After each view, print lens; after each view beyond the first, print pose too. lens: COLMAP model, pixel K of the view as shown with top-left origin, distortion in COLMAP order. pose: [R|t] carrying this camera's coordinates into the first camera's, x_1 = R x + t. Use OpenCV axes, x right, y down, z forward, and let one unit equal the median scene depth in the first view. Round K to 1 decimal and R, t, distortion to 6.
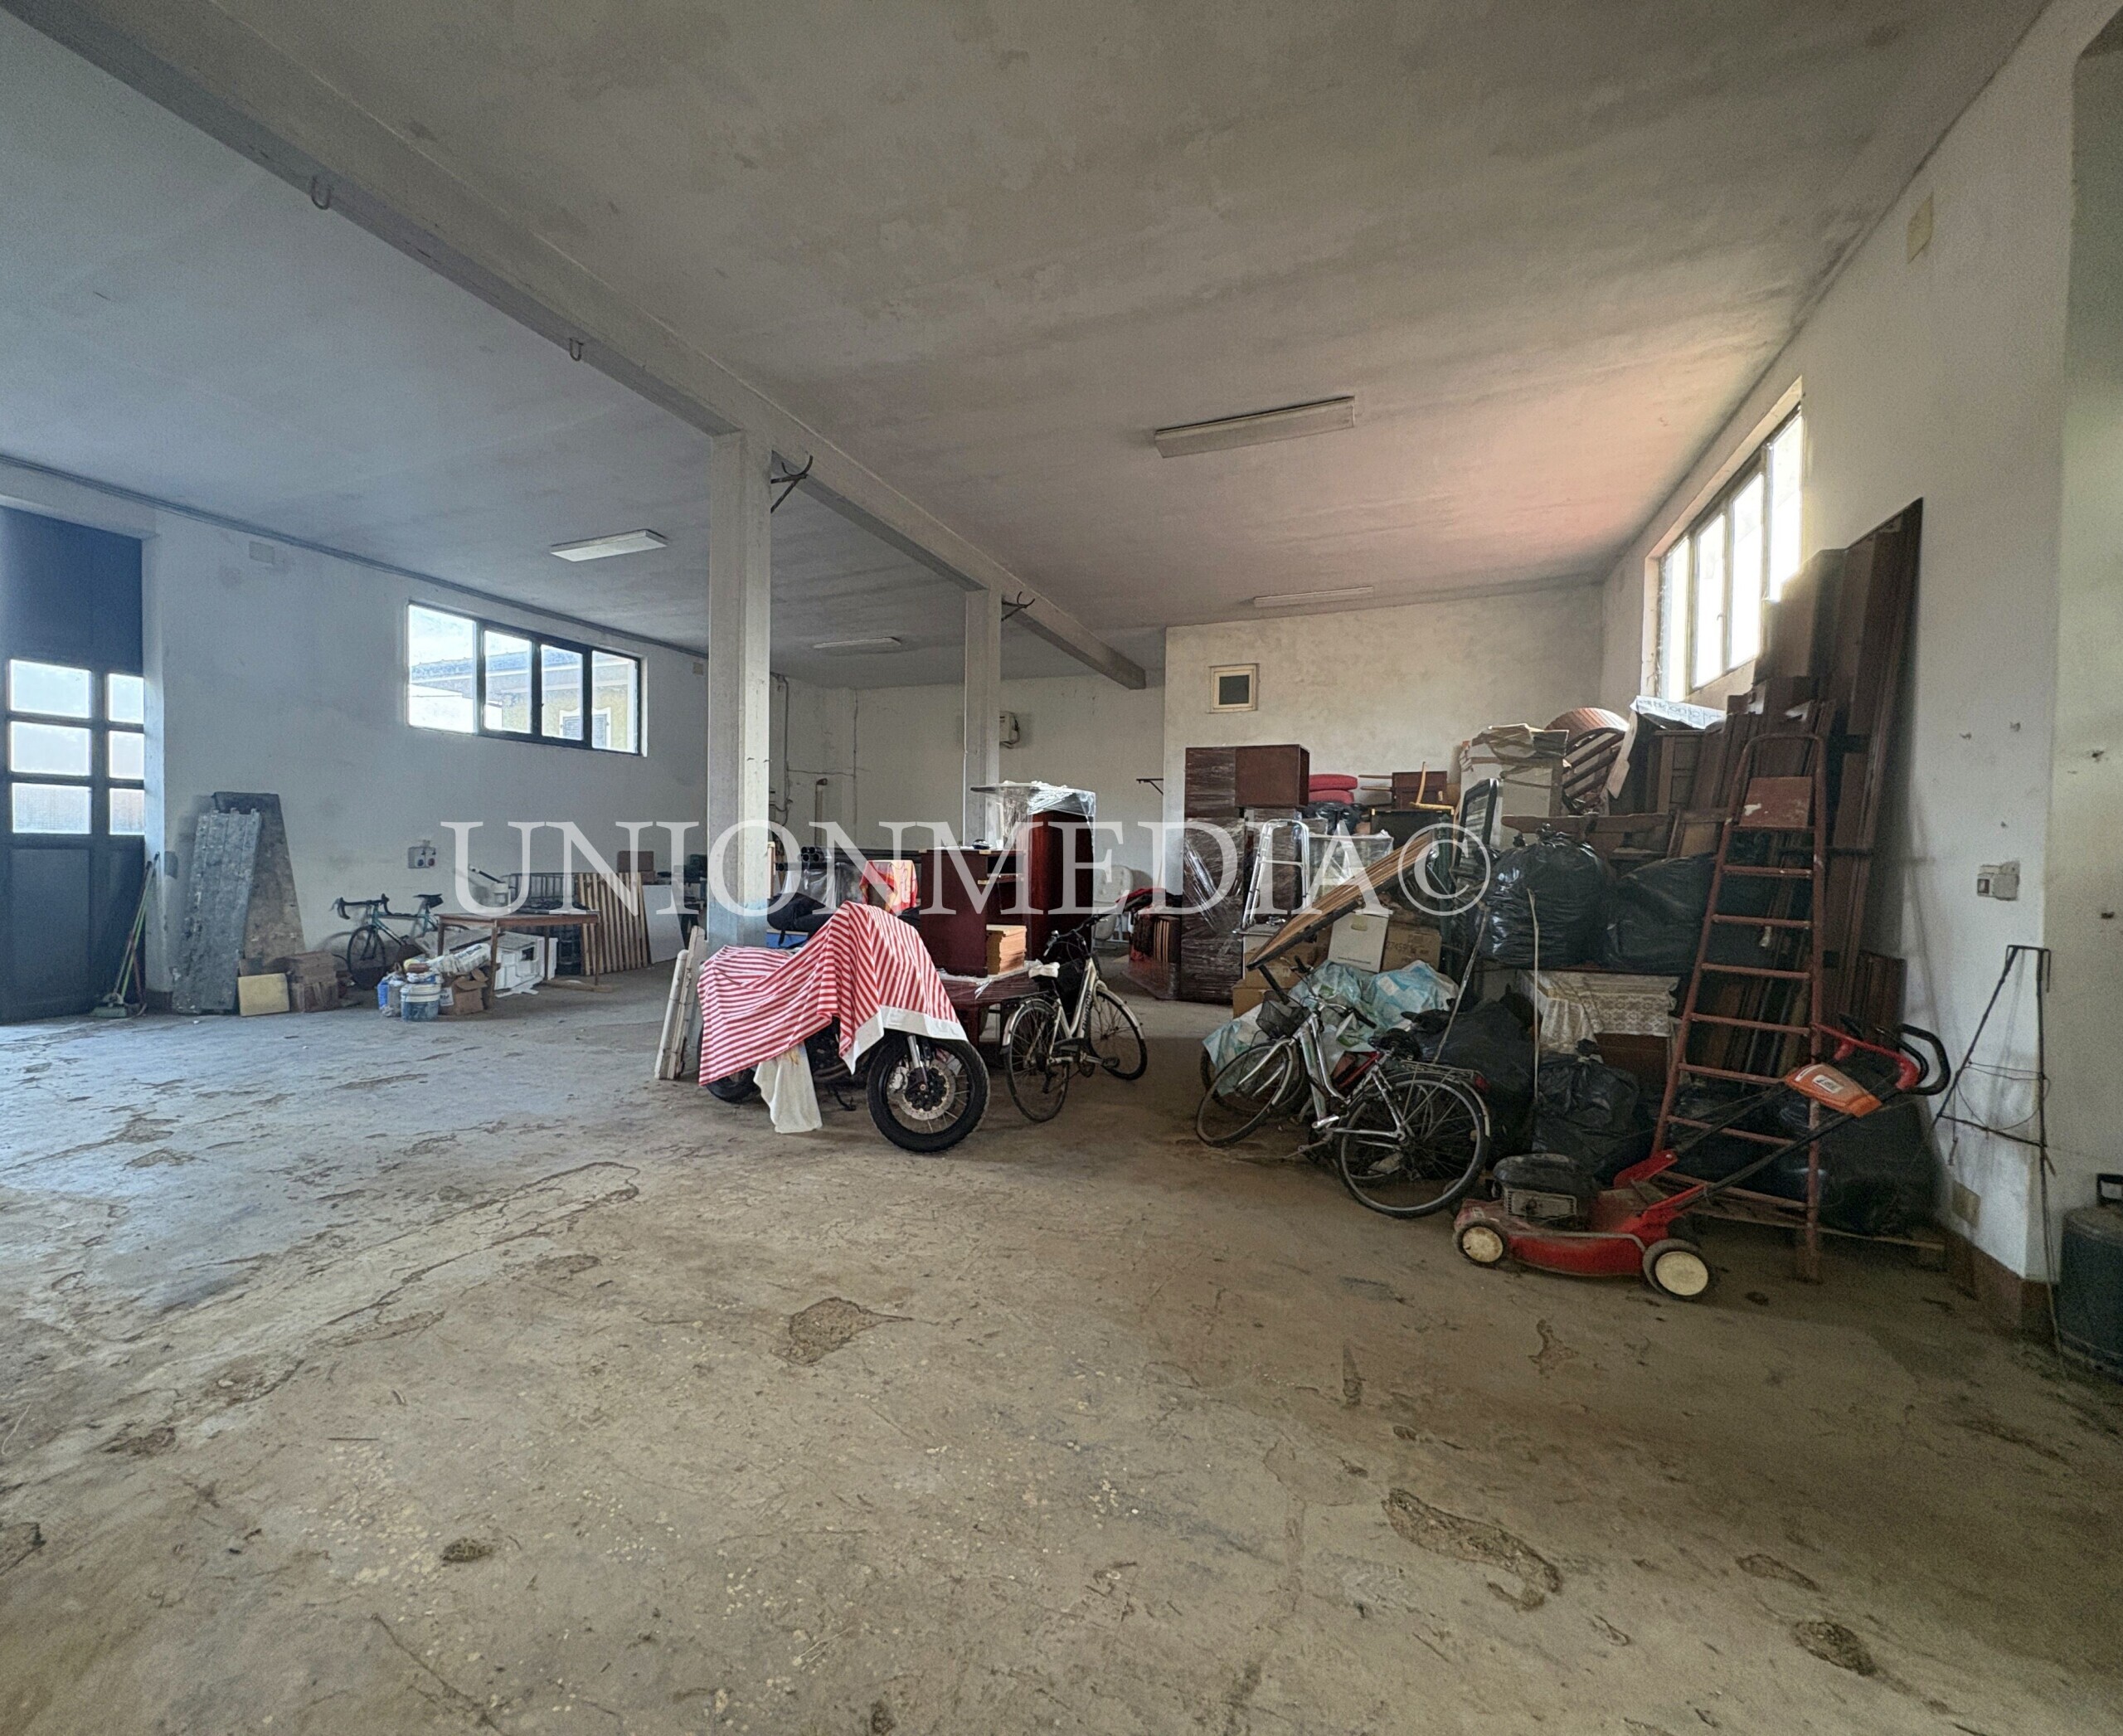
lens RADIAL K [[917.9, 0, 964.2], [0, 917.9, 865.2], [0, 0, 1]] dist [0.004021, 0.000084]
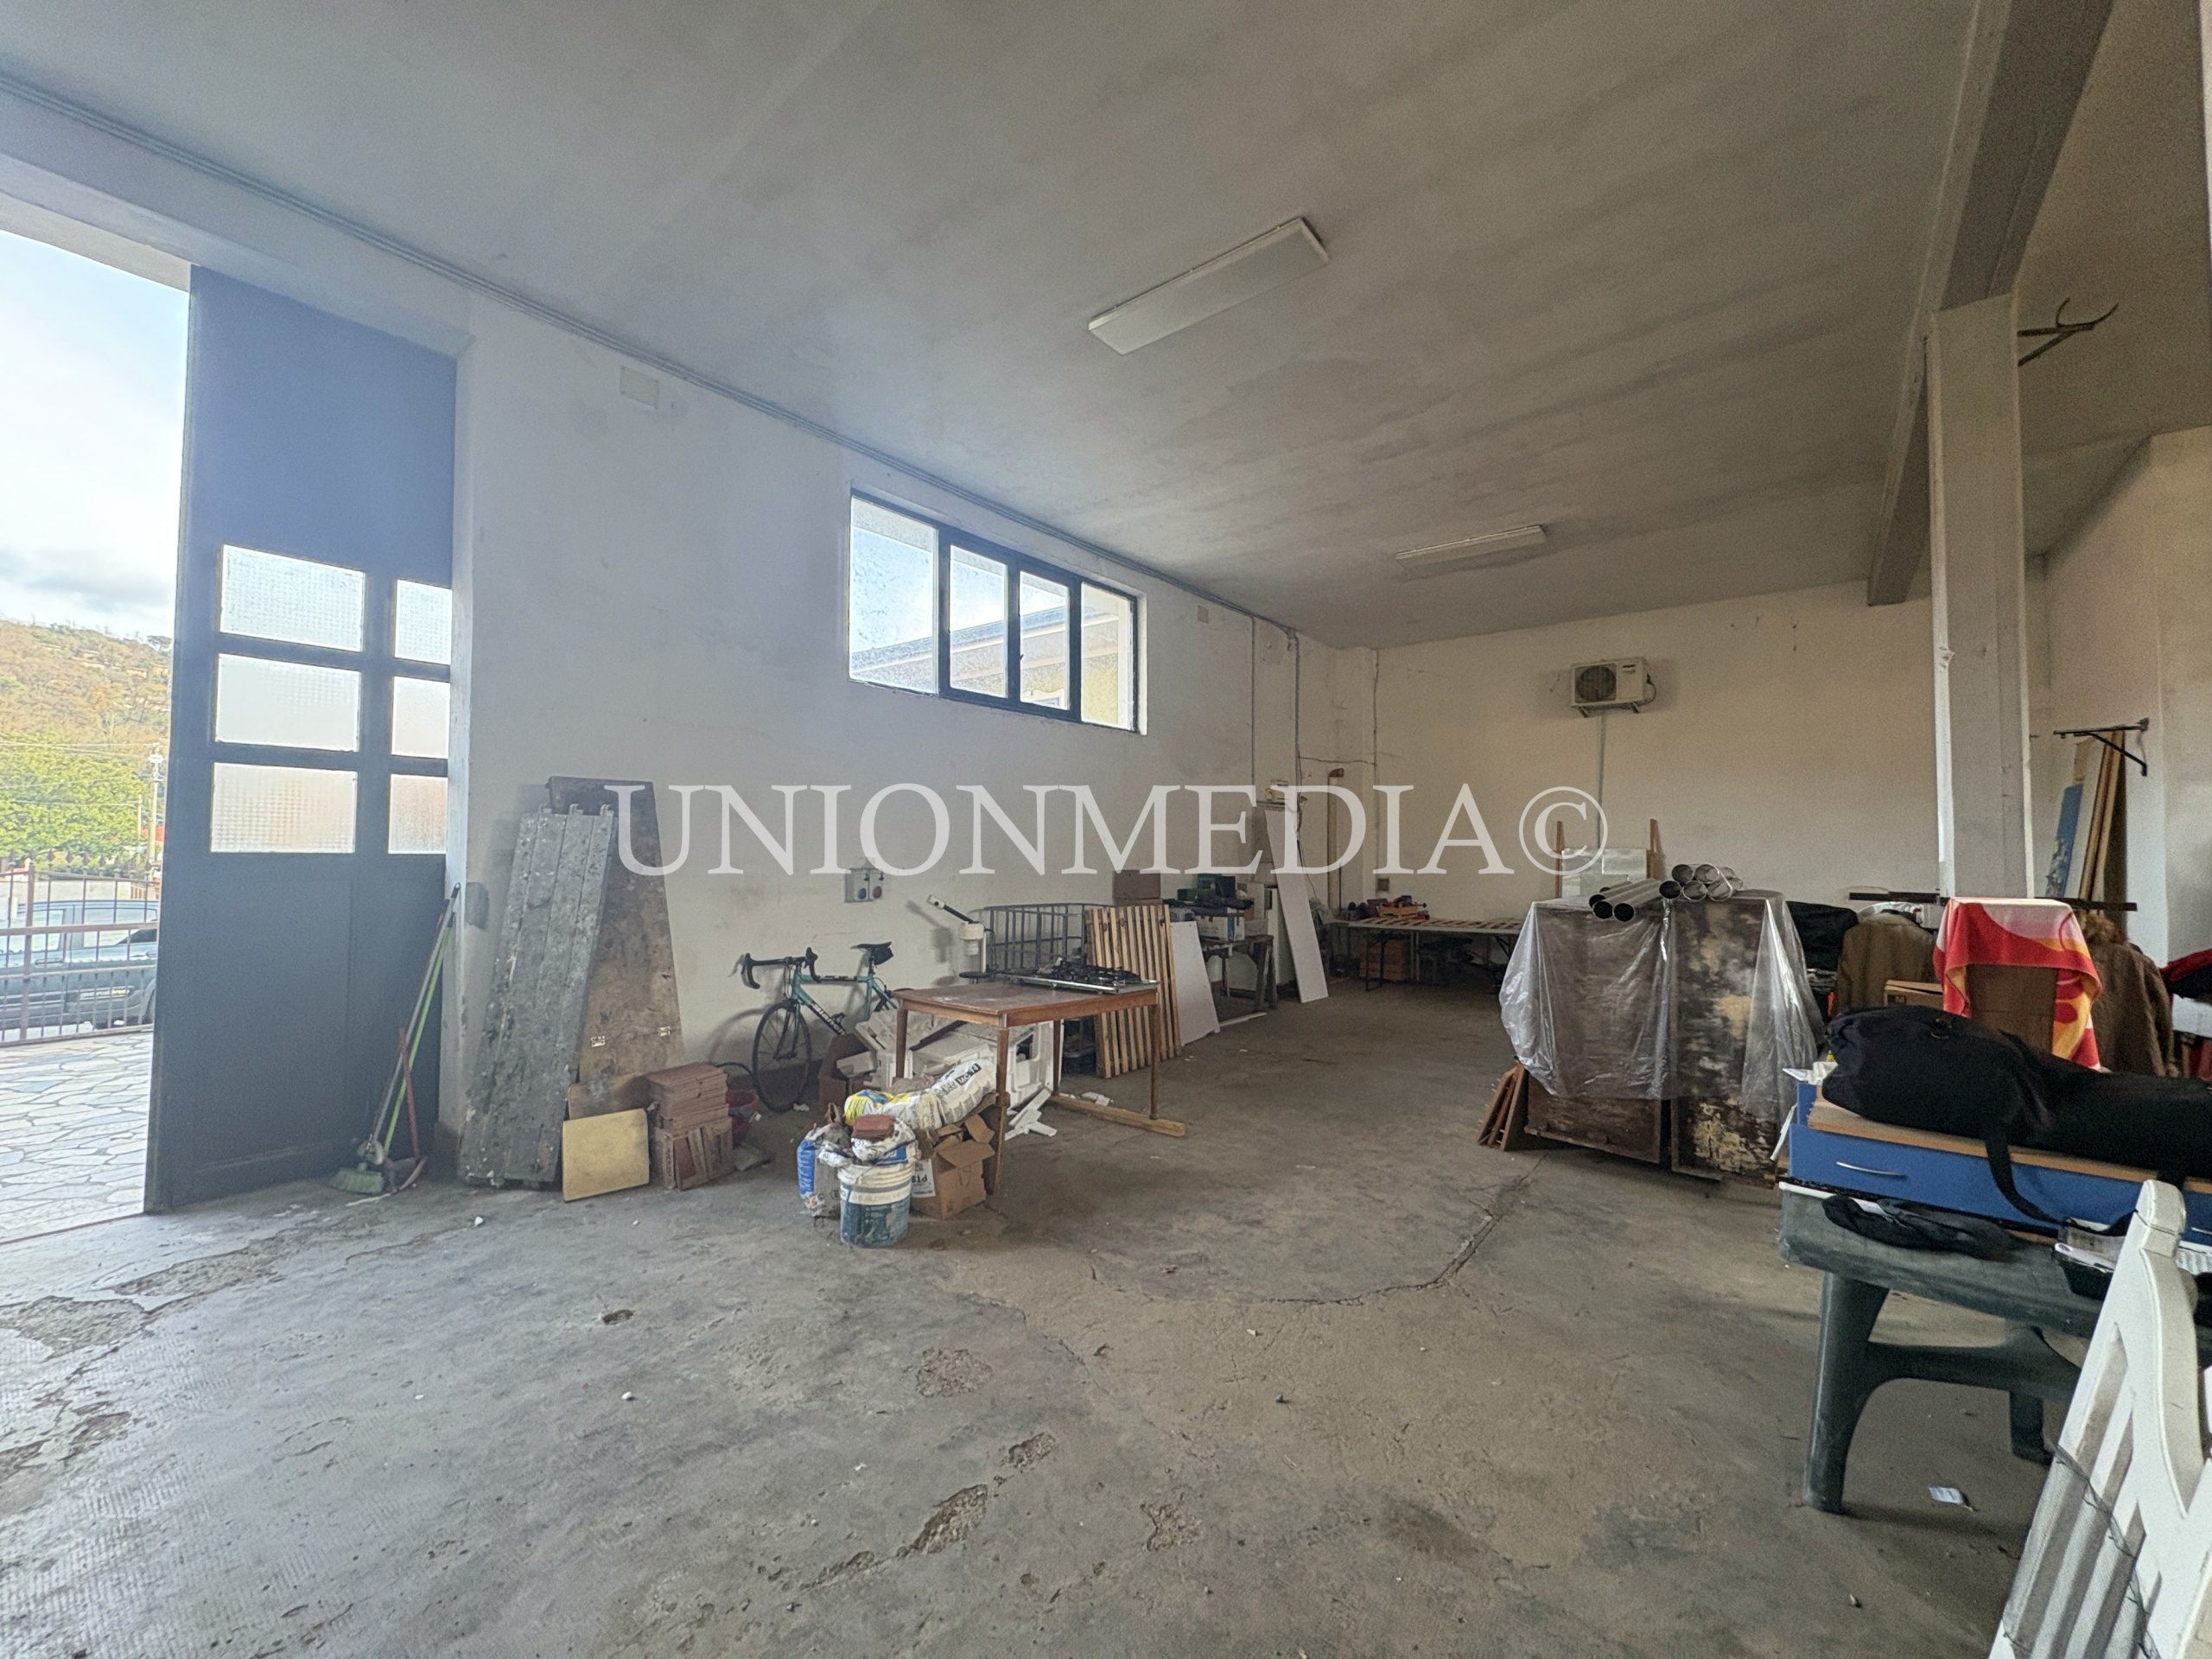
lens RADIAL K [[877.7, 0, 1107.9], [0, 877.7, 826.3], [0, 0, 1]] dist [0.000478, 0.000162]
pose [[0.972690, -0.018530, -0.231367, -0.360099], [0.005381, 0.998341, -0.057333, -0.016567], [0.232046, 0.054522, 0.971176, 0.566343]]
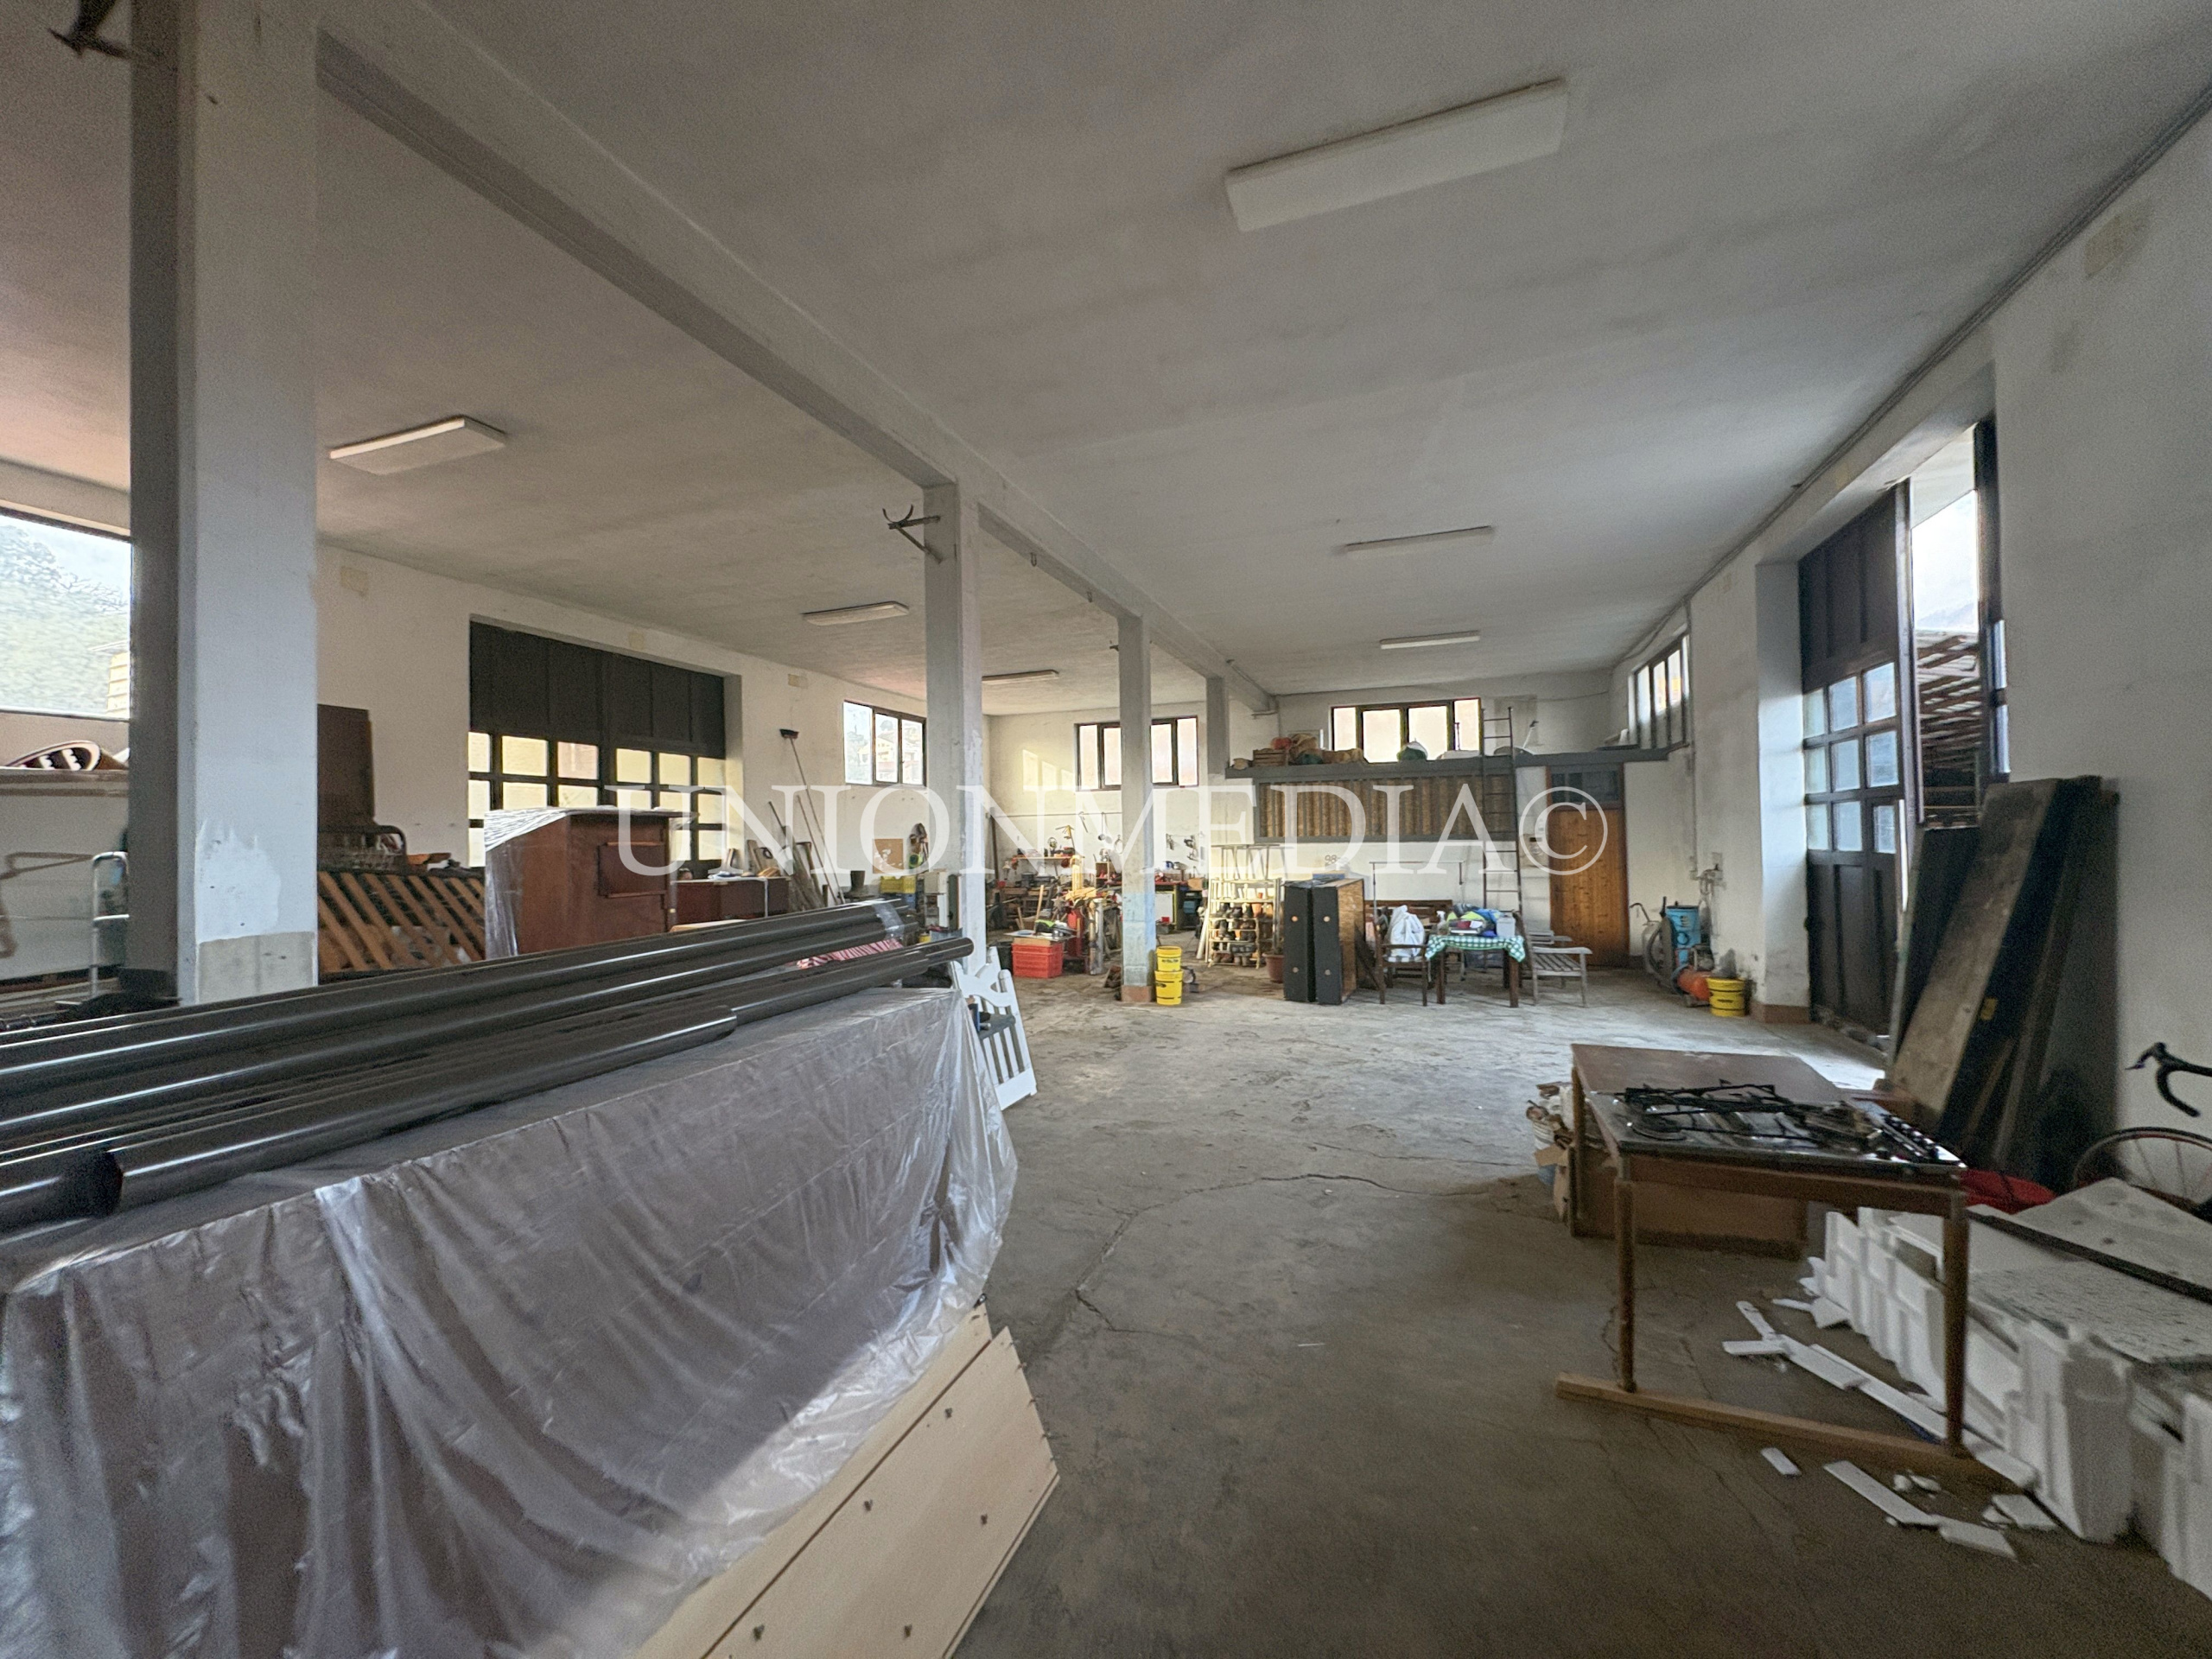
lens RADIAL K [[877.7, 0, 1107.9], [0, 877.7, 826.3], [0, 0, 1]] dist [0.000478, 0.000162]
pose [[-0.996820, 0.002954, -0.079632, -0.254222], [0.002436, 0.999975, 0.006595, -0.061364], [0.079649, 0.006380, -0.996803, 1.504286]]
